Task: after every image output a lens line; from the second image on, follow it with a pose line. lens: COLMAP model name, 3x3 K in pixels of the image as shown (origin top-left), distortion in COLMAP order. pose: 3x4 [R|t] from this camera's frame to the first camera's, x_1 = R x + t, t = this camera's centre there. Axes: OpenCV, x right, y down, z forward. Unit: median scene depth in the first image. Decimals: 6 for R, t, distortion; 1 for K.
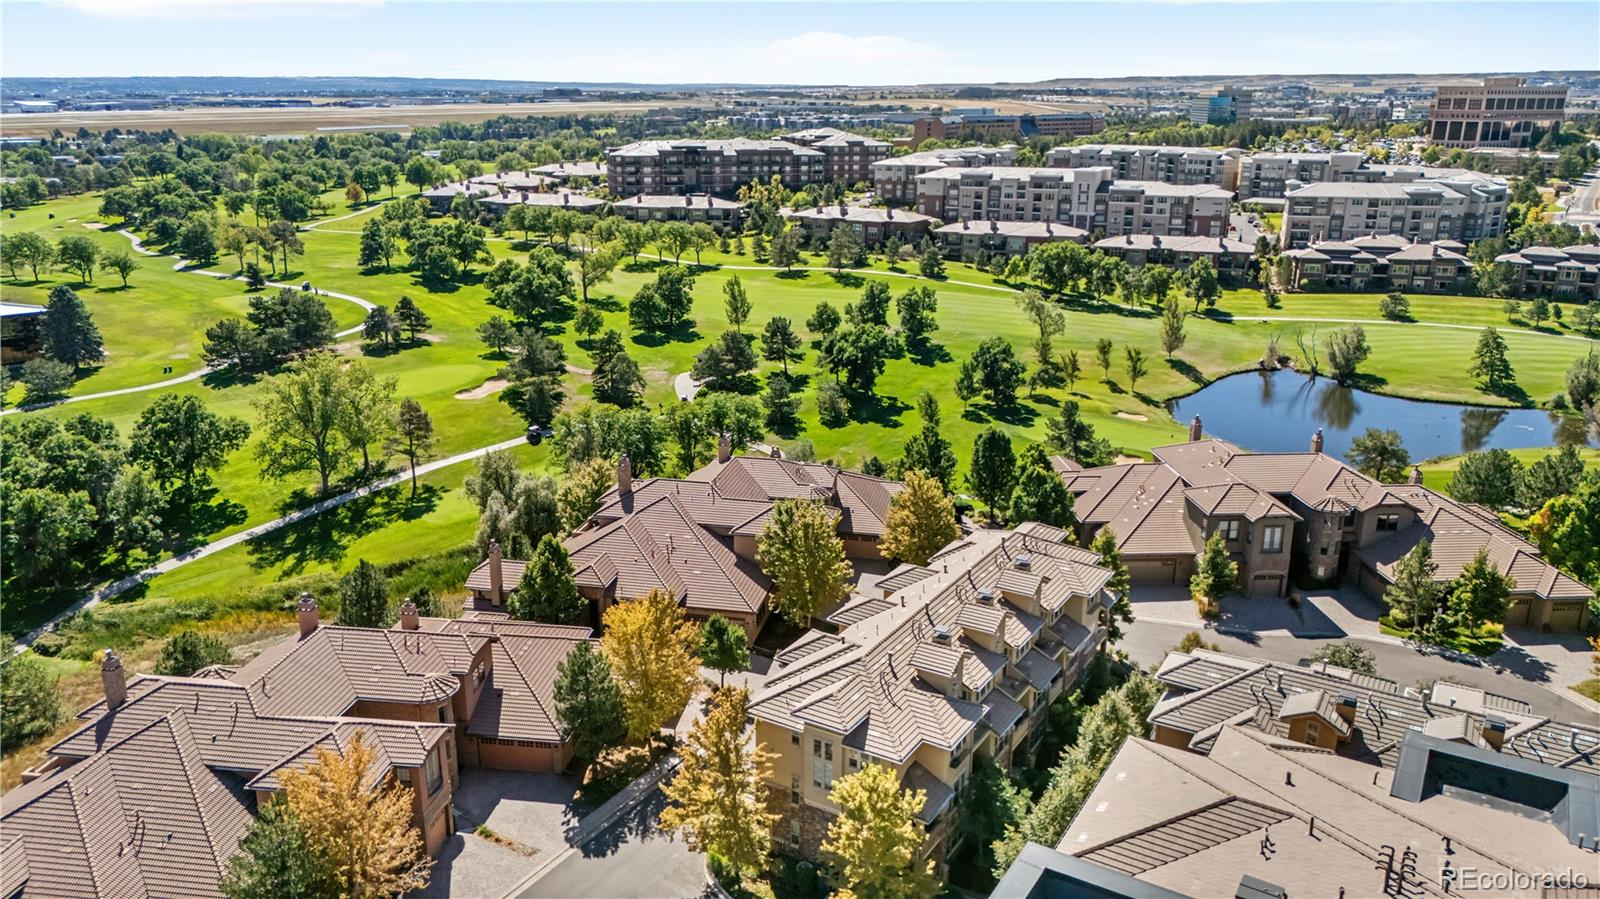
lens RADIAL K [[1142.8, 0, 800.9], [0, 1142.8, 448.2], [0, 0, 1]] dist [0.023387, -0.013951]
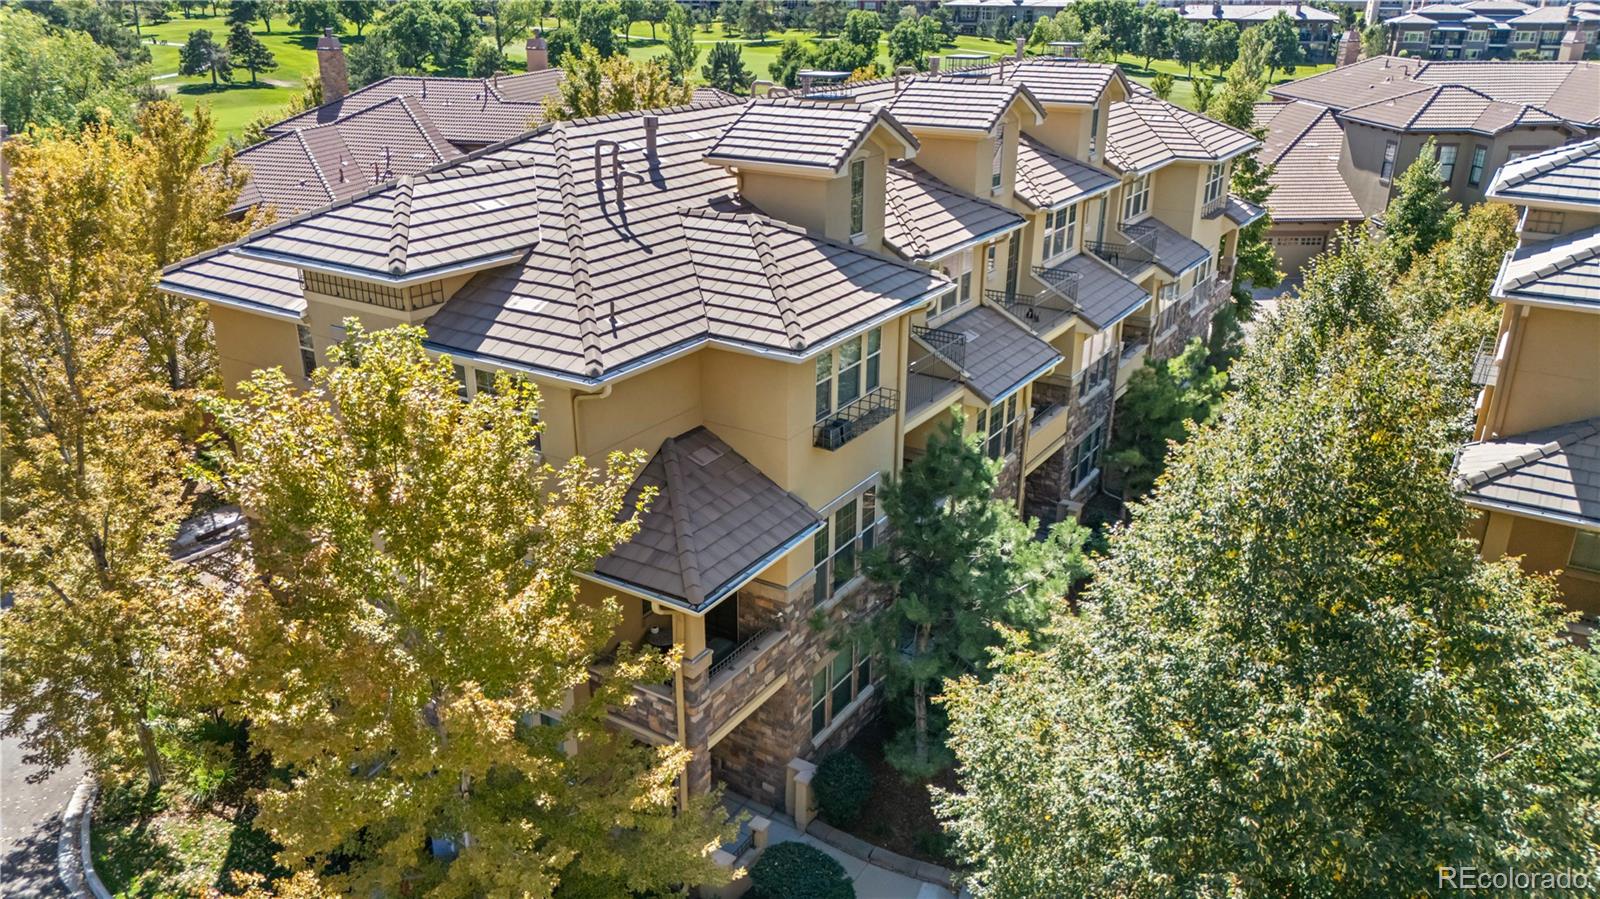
lens RADIAL K [[1142.8, 0, 800.7], [0, 1142.8, 447.9], [0, 0, 1]] dist [0.023387, -0.013951]
pose [[0.999866, 0.005454, -0.015431, 0.030961], [-0.004056, 0.996006, 0.089191, 0.059557], [0.015856, -0.089116, 0.995895, 0.166300]]
